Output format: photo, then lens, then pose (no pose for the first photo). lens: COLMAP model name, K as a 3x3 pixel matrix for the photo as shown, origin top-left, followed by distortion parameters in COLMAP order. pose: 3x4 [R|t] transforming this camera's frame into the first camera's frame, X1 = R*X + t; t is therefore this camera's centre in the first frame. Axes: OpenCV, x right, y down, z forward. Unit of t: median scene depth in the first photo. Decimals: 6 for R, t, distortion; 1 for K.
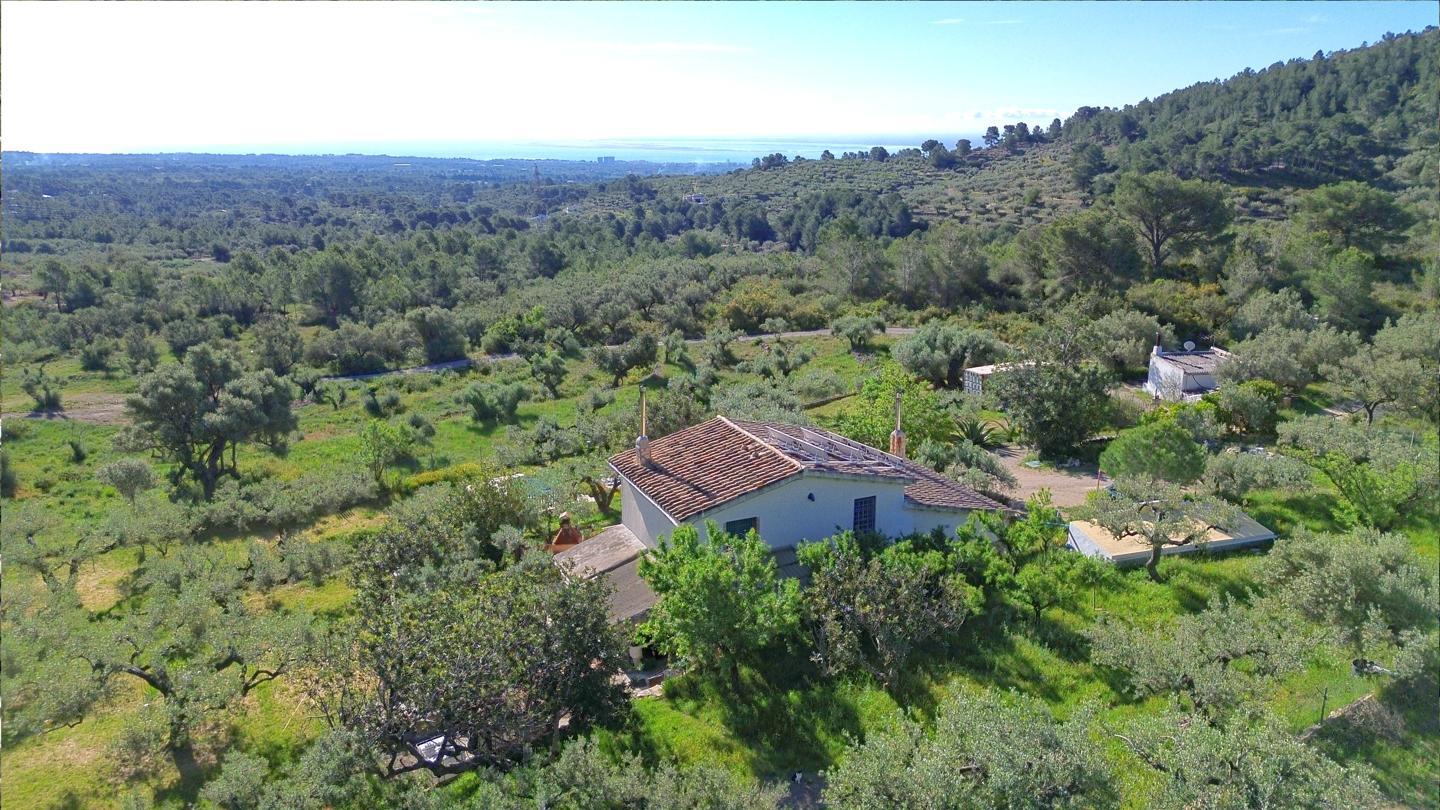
lens RADIAL K [[1009.5, 0, 717.6], [0, 1009.5, 405.1], [0, 0, 1]] dist [0.039813, -0.030686]
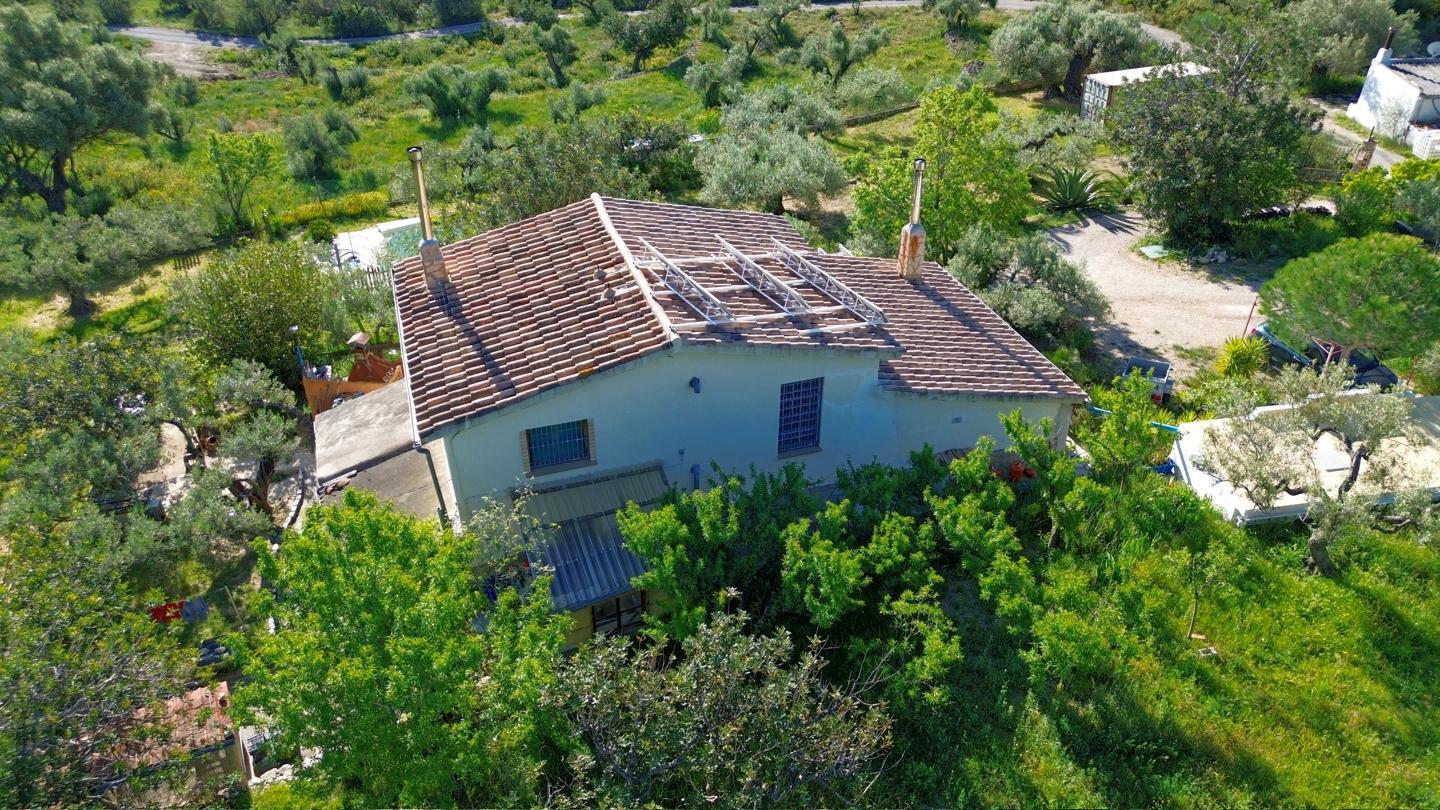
lens RADIAL K [[1009.5, 0, 719.8], [0, 1009.5, 411.0], [0, 0, 1]] dist [0.039813, -0.030686]
pose [[0.992464, 0.072648, -0.098679, 0.060836], [-0.036765, 0.944737, 0.325760, -0.028038], [0.116892, -0.319677, 0.940289, 0.181346]]
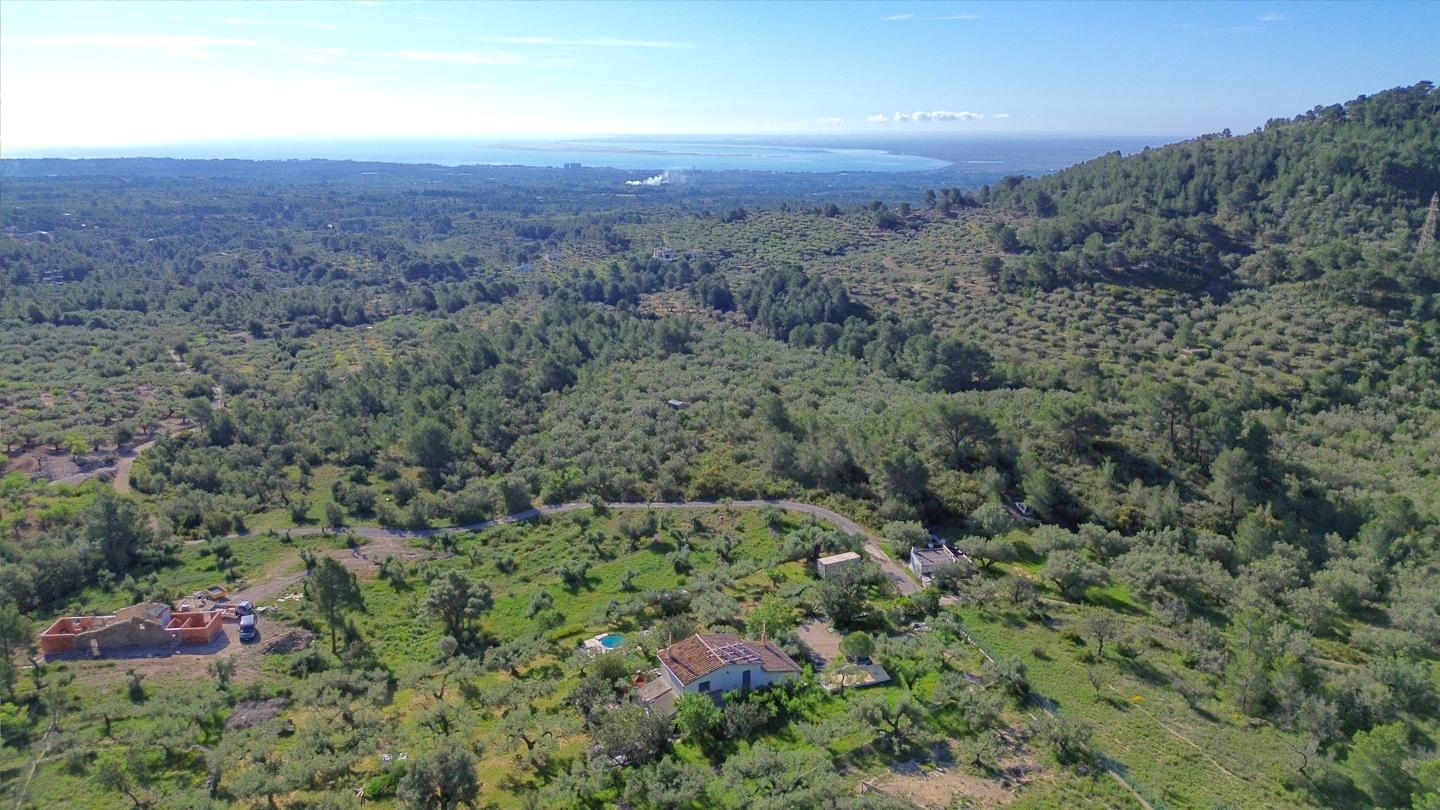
lens RADIAL K [[1009.5, 0, 718.1], [0, 1009.5, 415.0], [0, 0, 1]] dist [0.039813, -0.030686]
pose [[0.999430, -0.005937, 0.033244, -0.011856], [0.005537, 0.999912, 0.012089, -0.267334], [-0.033313, -0.011898, 0.999374, -0.750144]]
